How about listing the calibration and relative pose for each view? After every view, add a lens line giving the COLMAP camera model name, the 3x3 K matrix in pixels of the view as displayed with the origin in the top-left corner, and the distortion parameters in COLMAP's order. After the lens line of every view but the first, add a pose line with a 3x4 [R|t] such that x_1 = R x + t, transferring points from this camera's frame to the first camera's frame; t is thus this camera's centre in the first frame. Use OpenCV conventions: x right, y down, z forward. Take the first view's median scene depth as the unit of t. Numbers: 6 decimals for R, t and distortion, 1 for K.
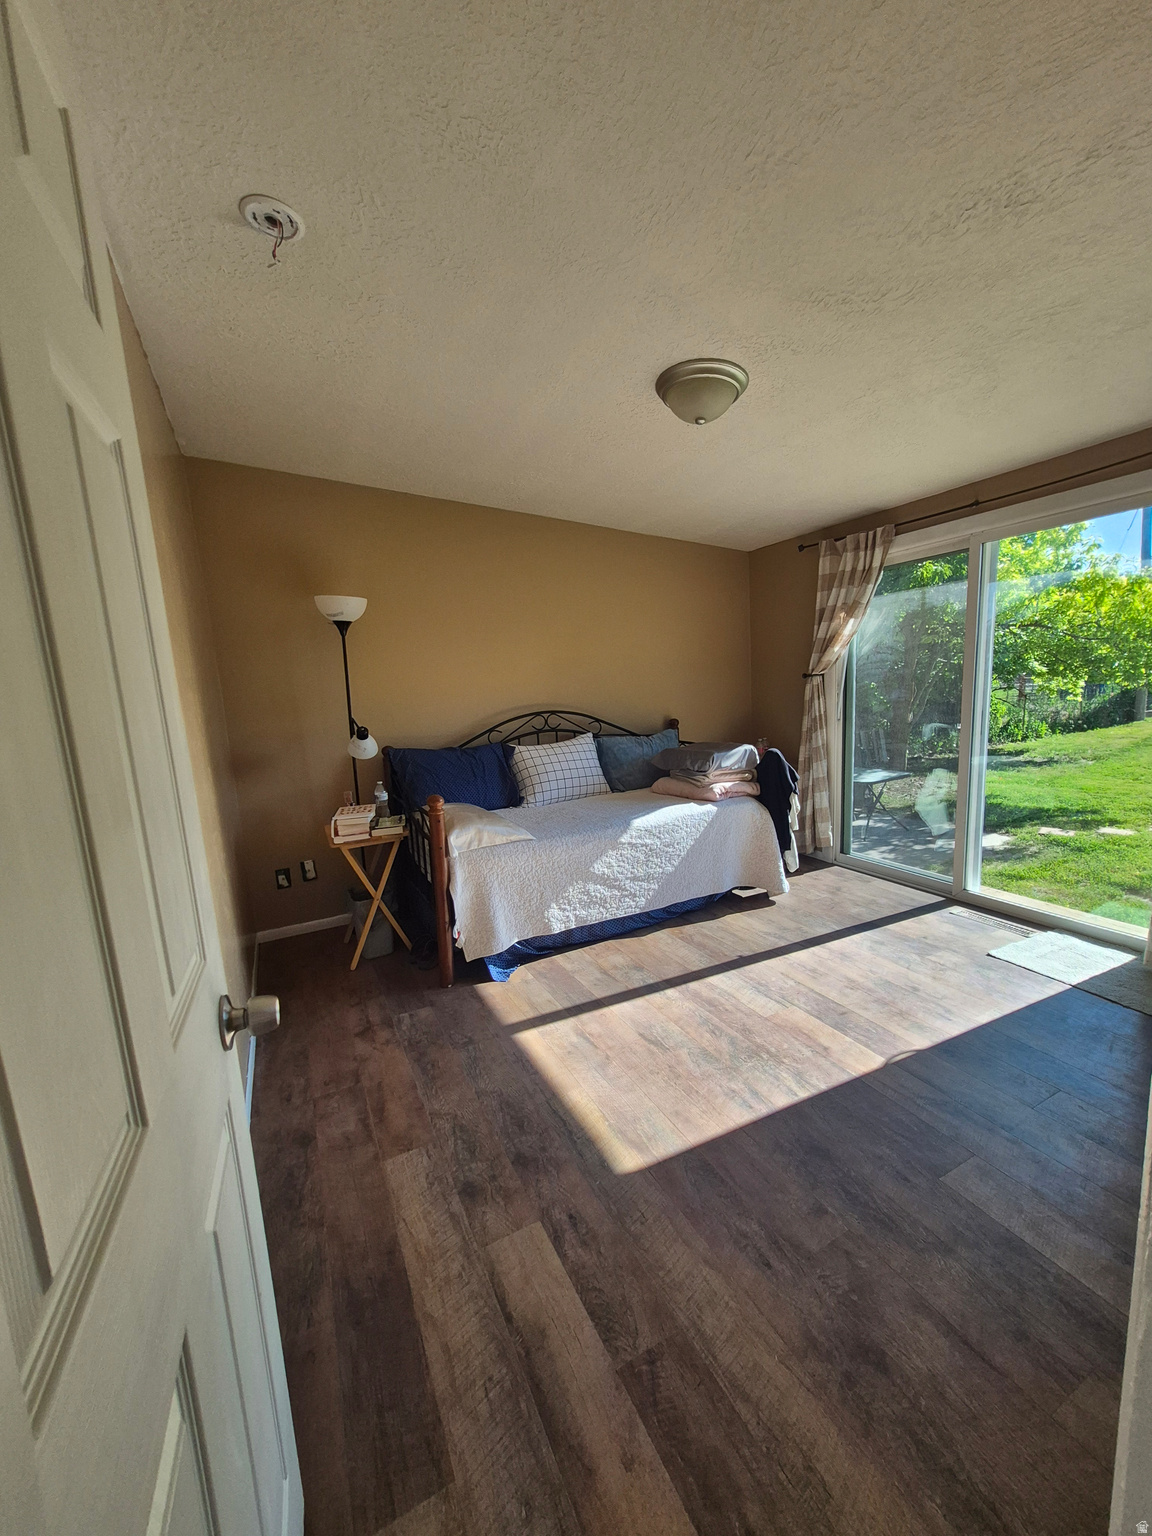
lens RADIAL K [[609.8, 0, 578.7], [0, 609.8, 776.5], [0, 0, 1]] dist [0.000441, -0.000040]
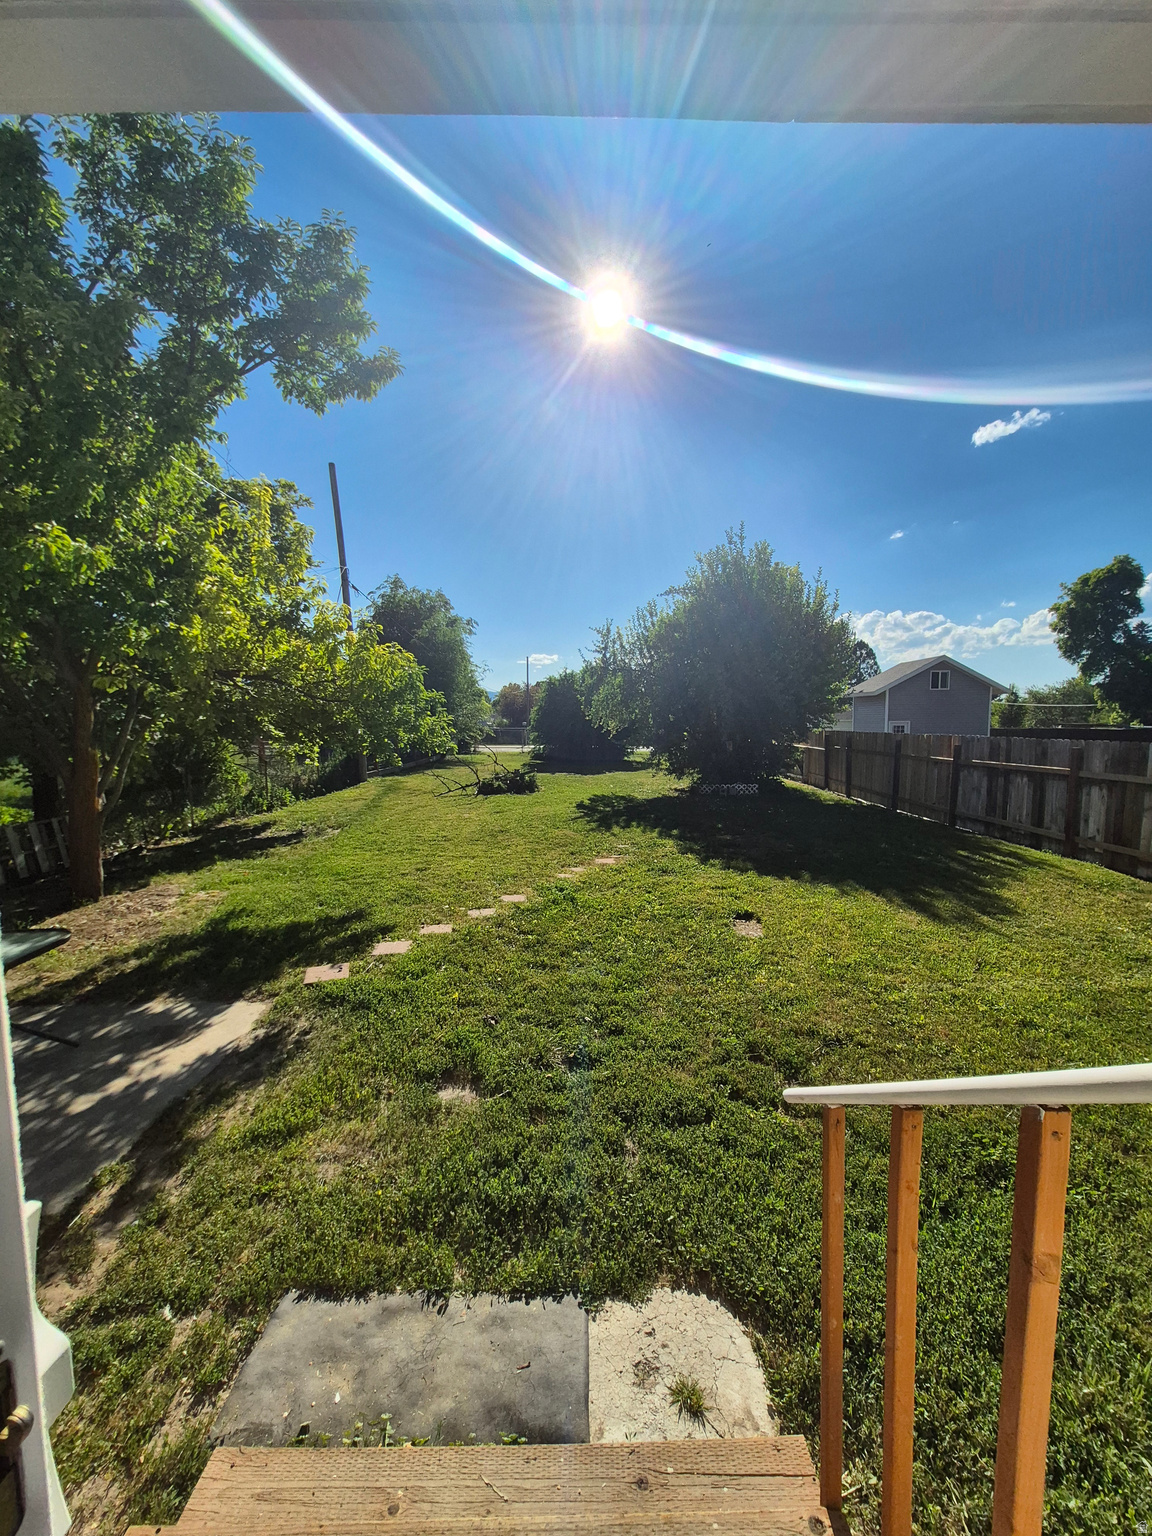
lens RADIAL K [[537.2, 0, 577.9], [0, 537.2, 768.1], [0, 0, 1]] dist [0.001408, 0.000059]
pose [[0.408030, -0.033533, 0.912353, 0.290481], [0.128186, 0.991530, -0.020886, -0.071317], [-0.903925, 0.125473, 0.408872, 0.382921]]
